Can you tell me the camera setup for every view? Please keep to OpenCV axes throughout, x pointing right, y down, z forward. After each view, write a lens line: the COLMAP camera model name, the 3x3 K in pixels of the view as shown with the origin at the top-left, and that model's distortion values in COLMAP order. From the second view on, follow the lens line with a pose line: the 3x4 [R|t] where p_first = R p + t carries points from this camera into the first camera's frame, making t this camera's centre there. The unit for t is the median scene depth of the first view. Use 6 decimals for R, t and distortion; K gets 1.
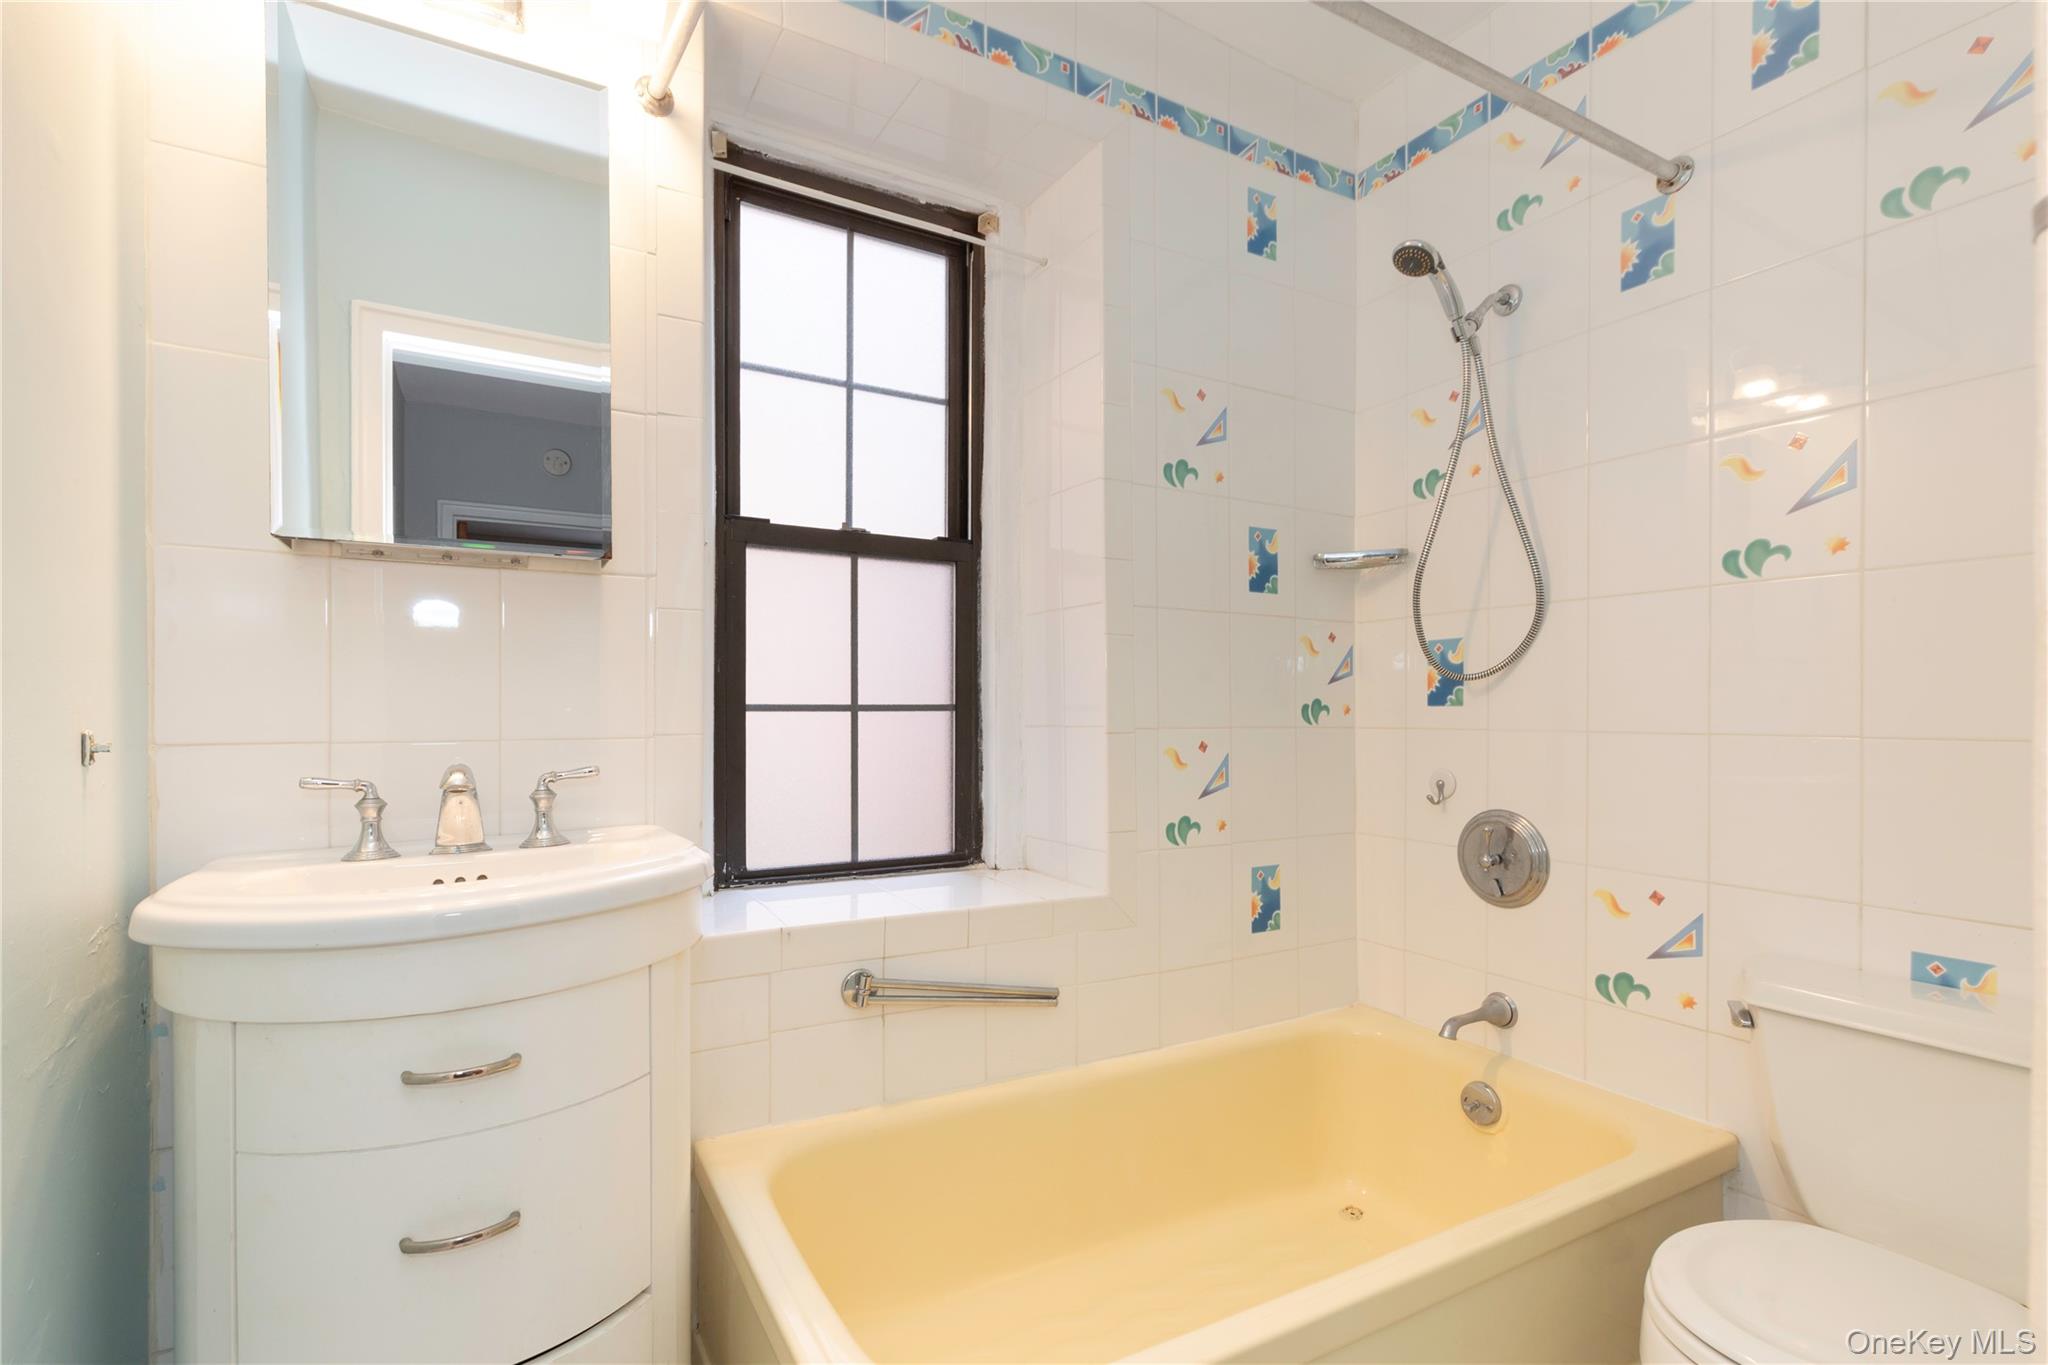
lens RADIAL K [[938.6, 0, 1026.6], [0, 938.6, 675.4], [0, 0, 1]] dist [0.007563, -0.000170]
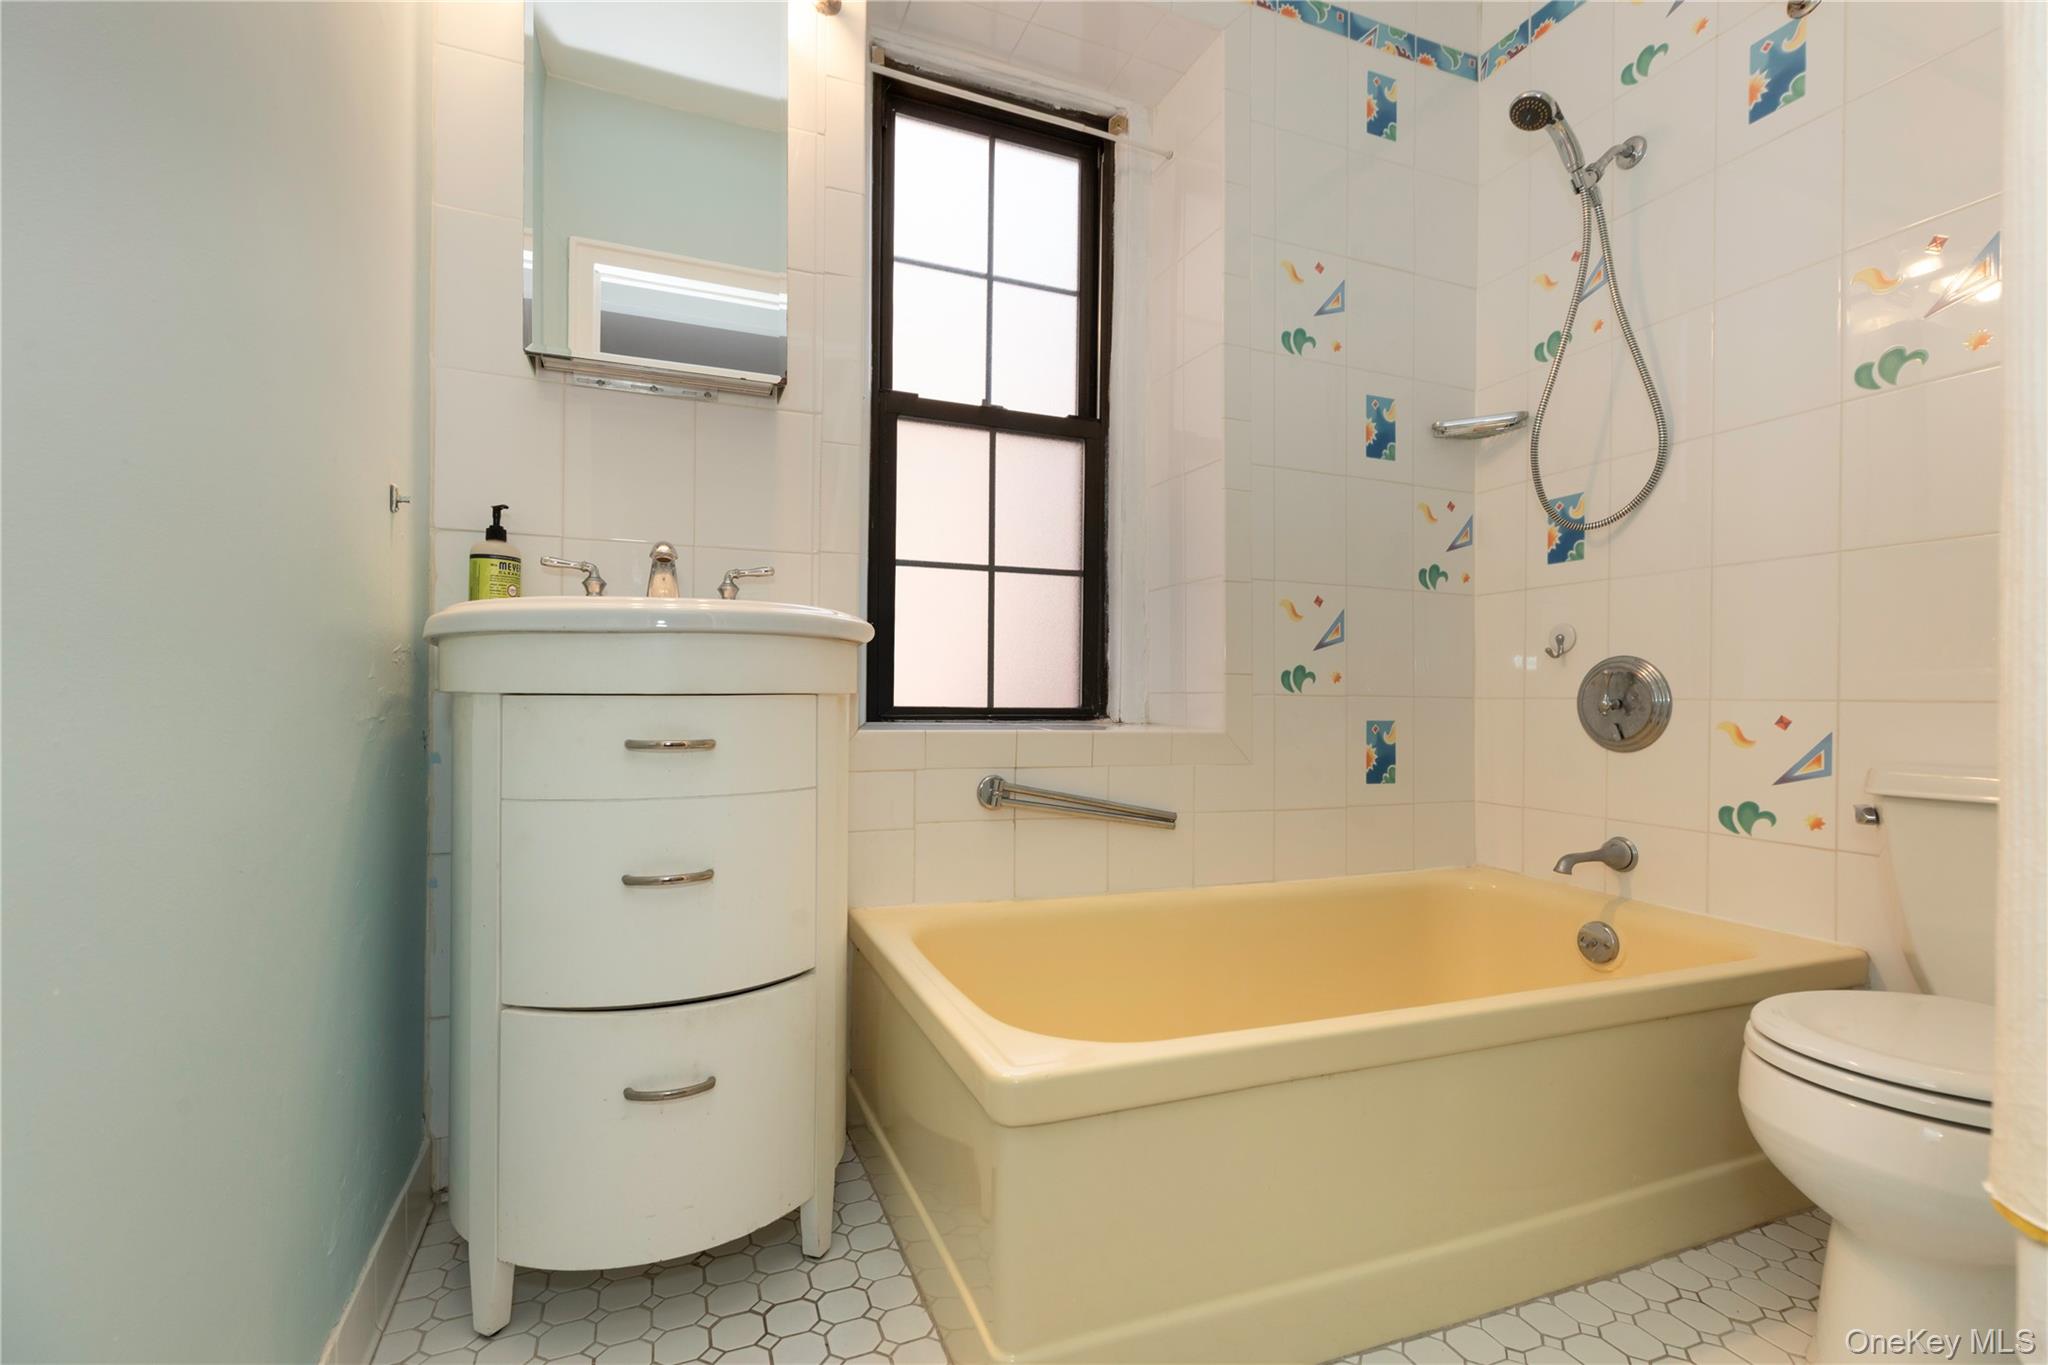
lens RADIAL K [[938.6, 0, 1042.7], [0, 938.6, 712.1], [0, 0, 1]] dist [0.007563, -0.000170]
pose [[0.991712, 0.007489, -0.128260, 0.018023], [-0.008652, 0.999926, -0.008513, 0.213938], [0.128187, 0.009552, 0.991704, -0.079262]]
